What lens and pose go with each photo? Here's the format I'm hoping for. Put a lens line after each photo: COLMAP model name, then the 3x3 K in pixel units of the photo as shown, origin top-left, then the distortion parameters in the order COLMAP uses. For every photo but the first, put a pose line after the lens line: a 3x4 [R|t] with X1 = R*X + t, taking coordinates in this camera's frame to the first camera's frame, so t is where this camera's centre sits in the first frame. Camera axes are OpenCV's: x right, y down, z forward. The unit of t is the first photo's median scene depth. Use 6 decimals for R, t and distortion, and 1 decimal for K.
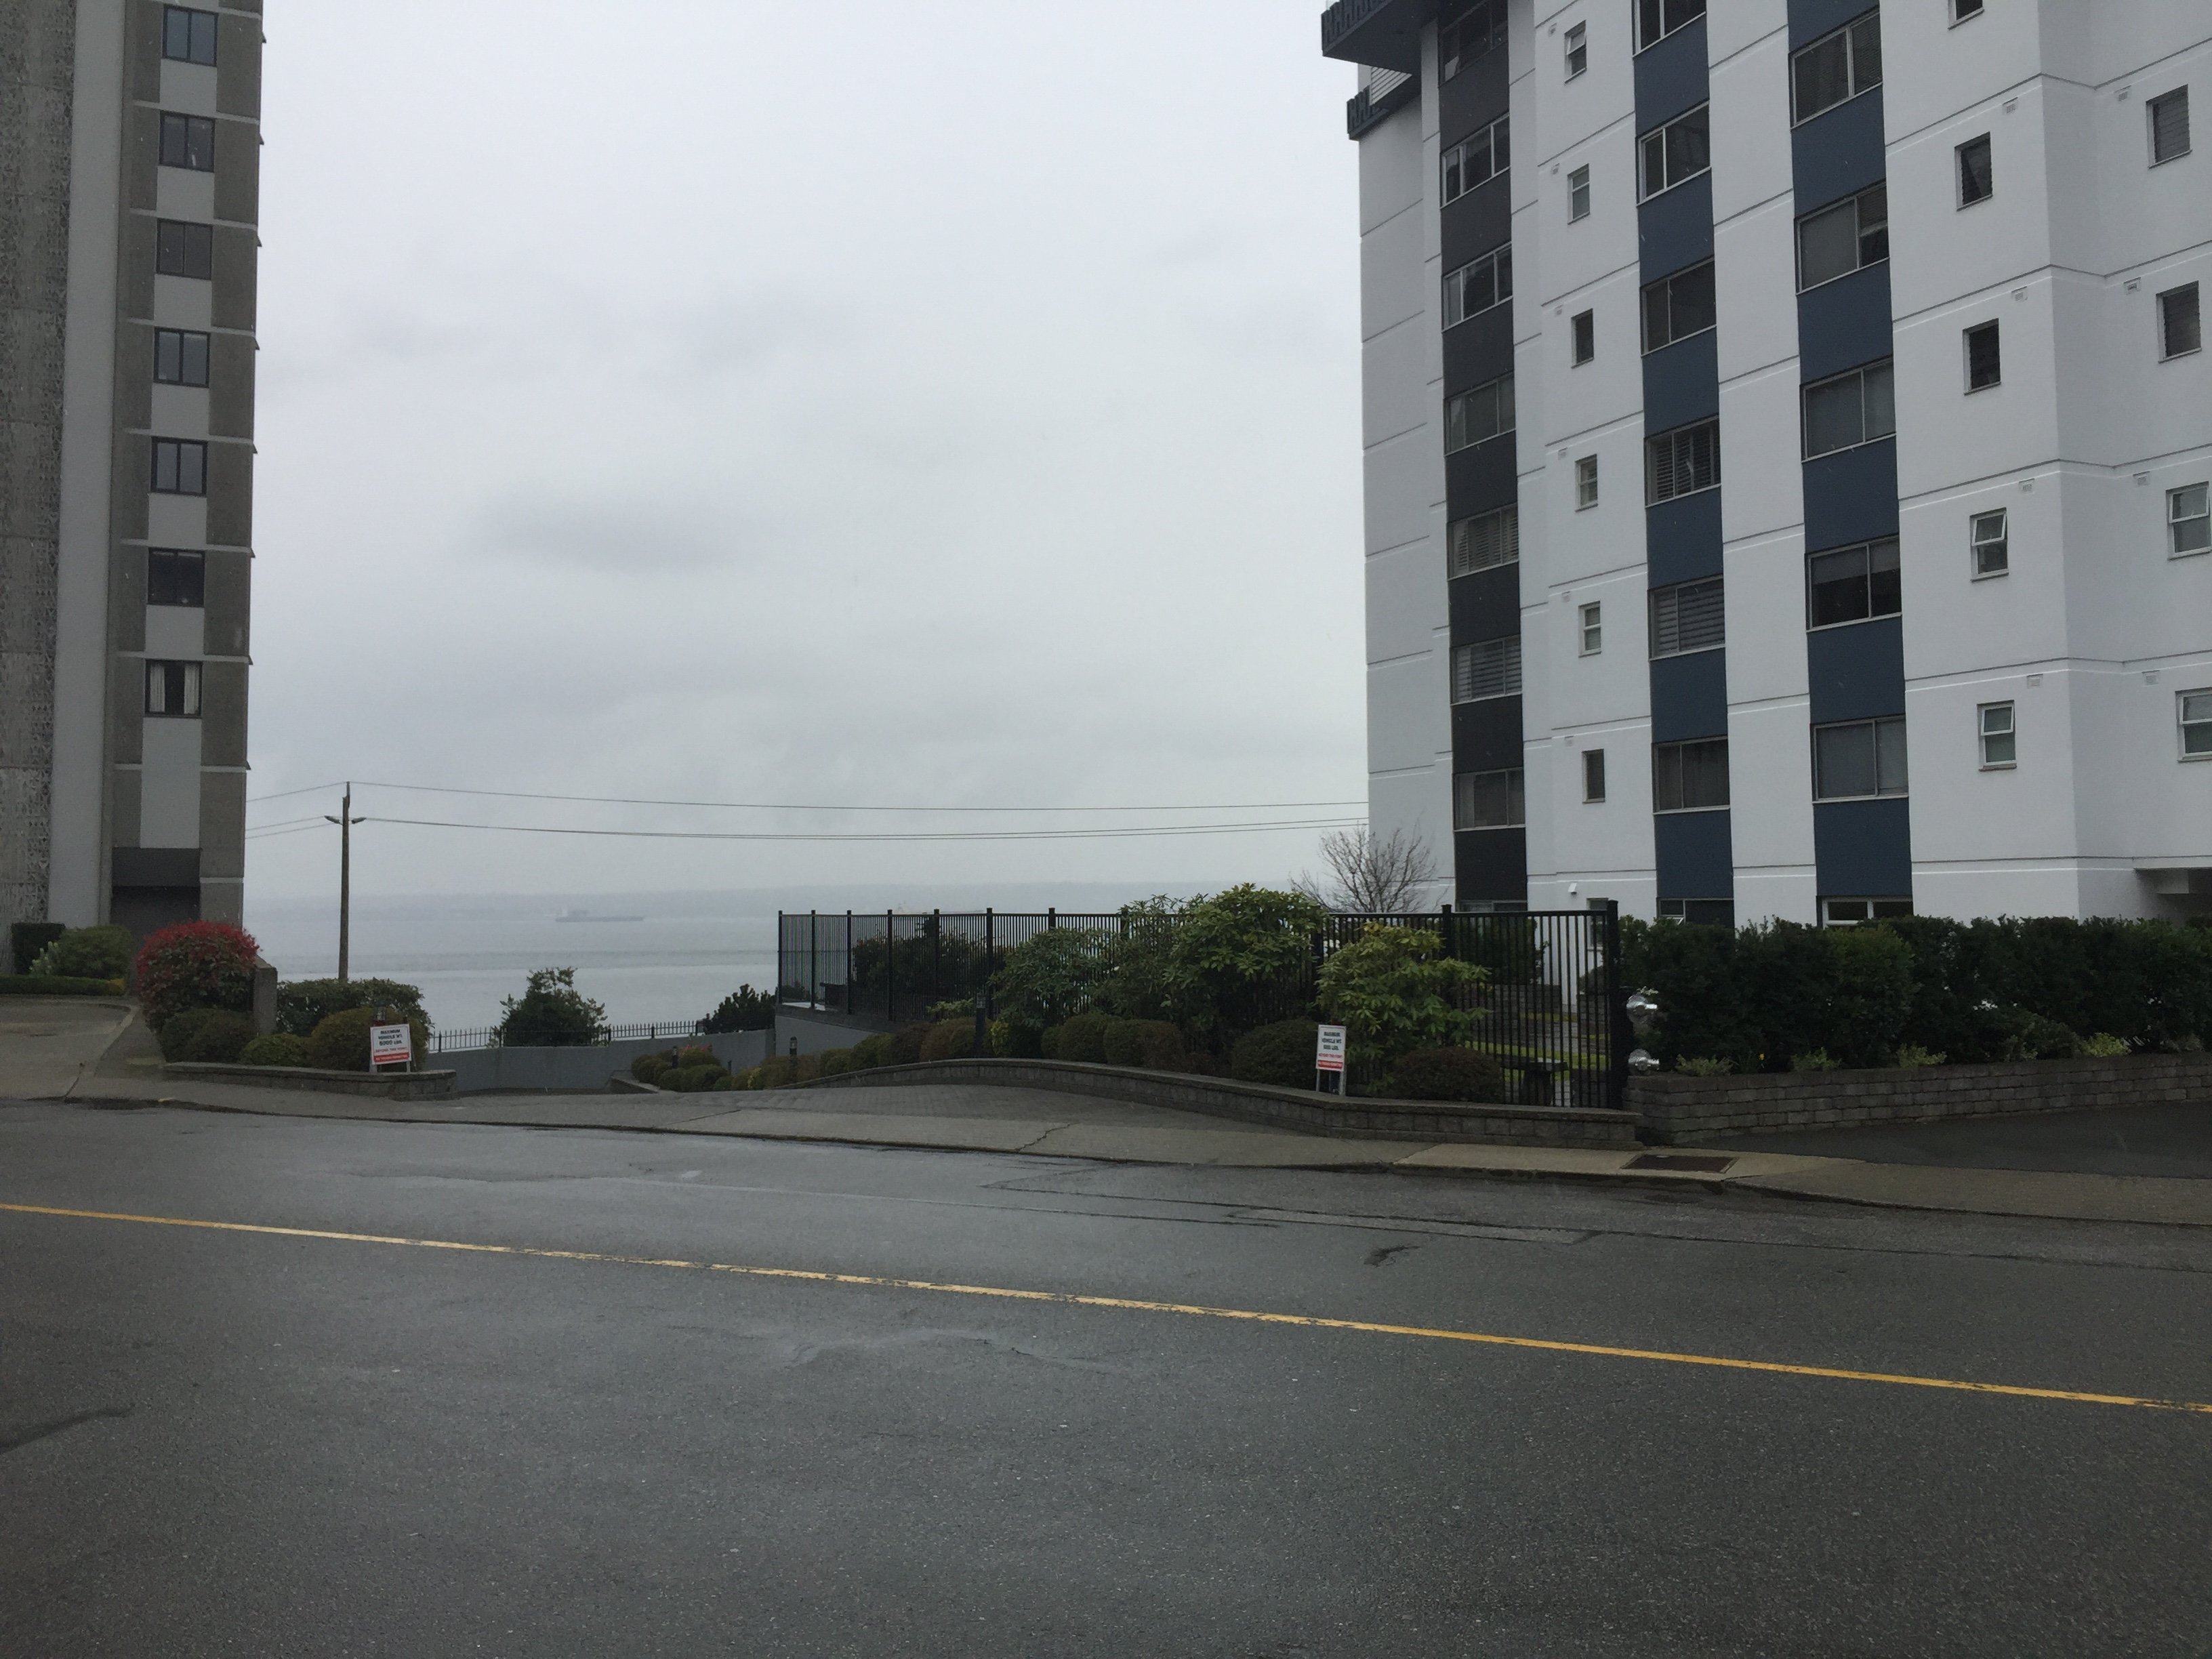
lens RADIAL K [[1906.4, 0, 1112.0], [0, 1906.4, 795.0], [0, 0, 1]] dist [0.062237, -0.085802]
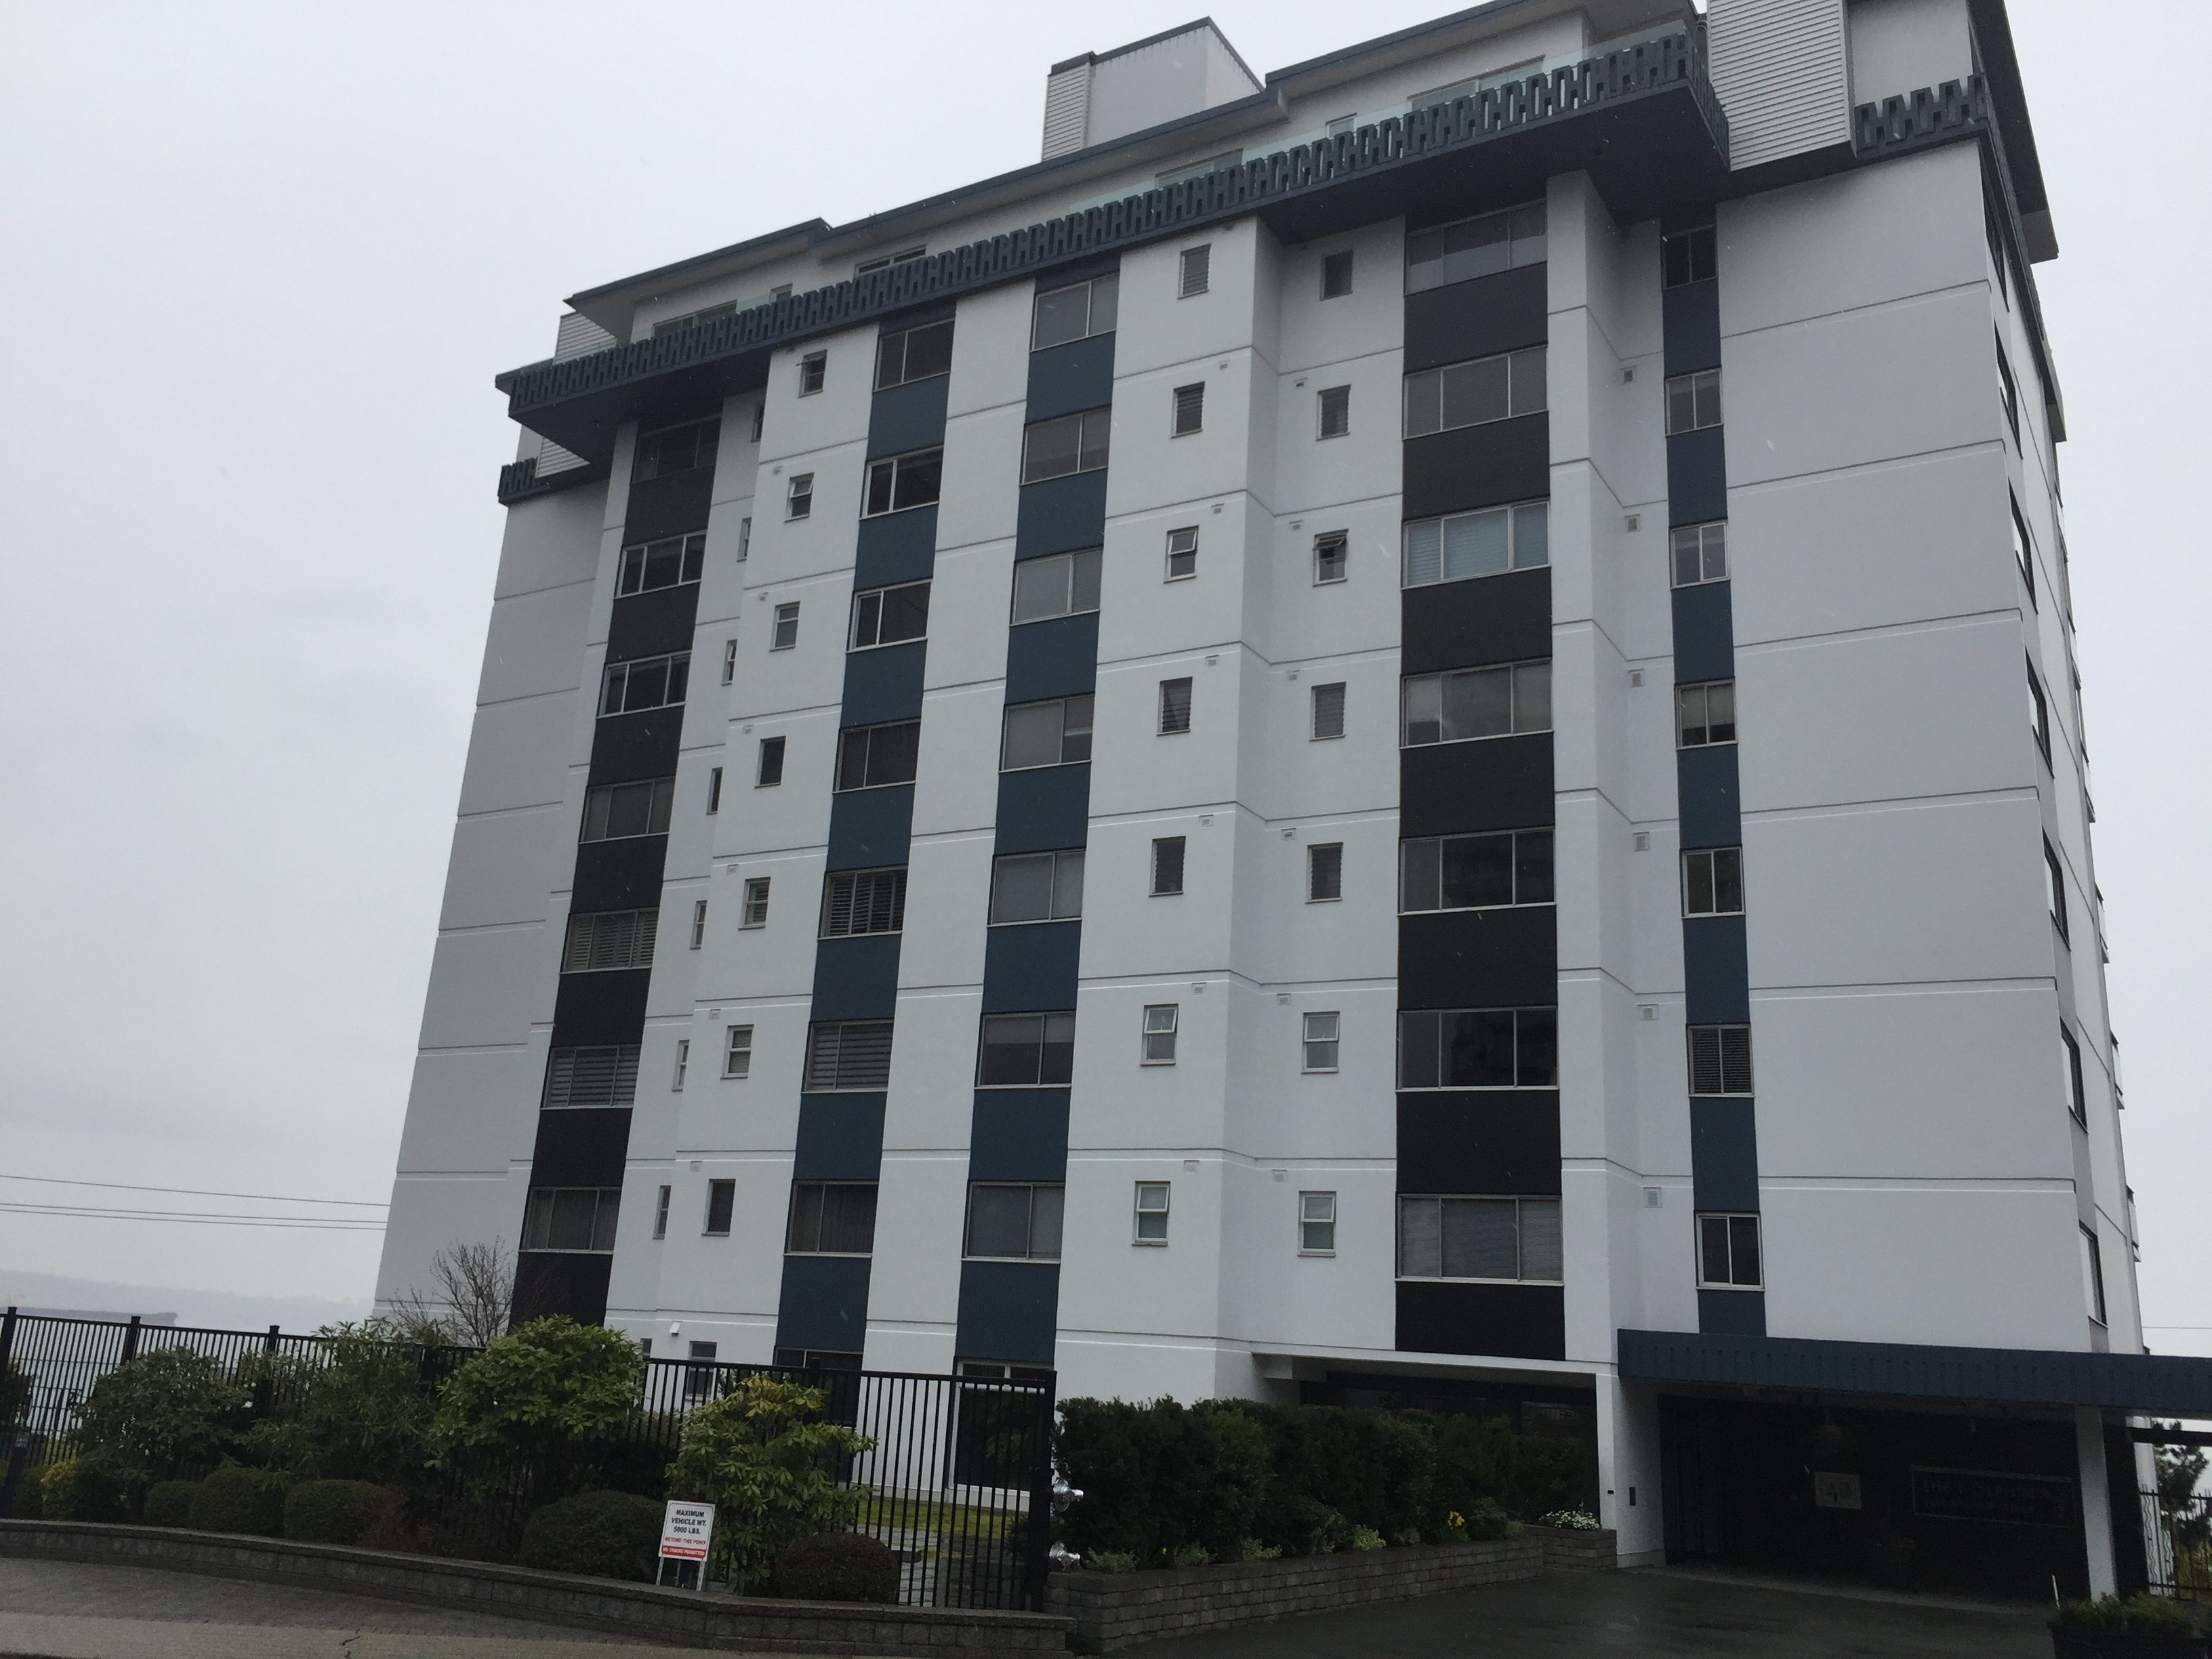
lens RADIAL K [[1906.4, 0, 1112.0], [0, 1906.4, 795.0], [0, 0, 1]] dist [0.062237, -0.085802]
pose [[0.825719, 0.217865, 0.520310, -0.152016], [-0.101822, 0.964818, -0.242401, 0.004223], [-0.554815, 0.147176, 0.818852, 0.099916]]
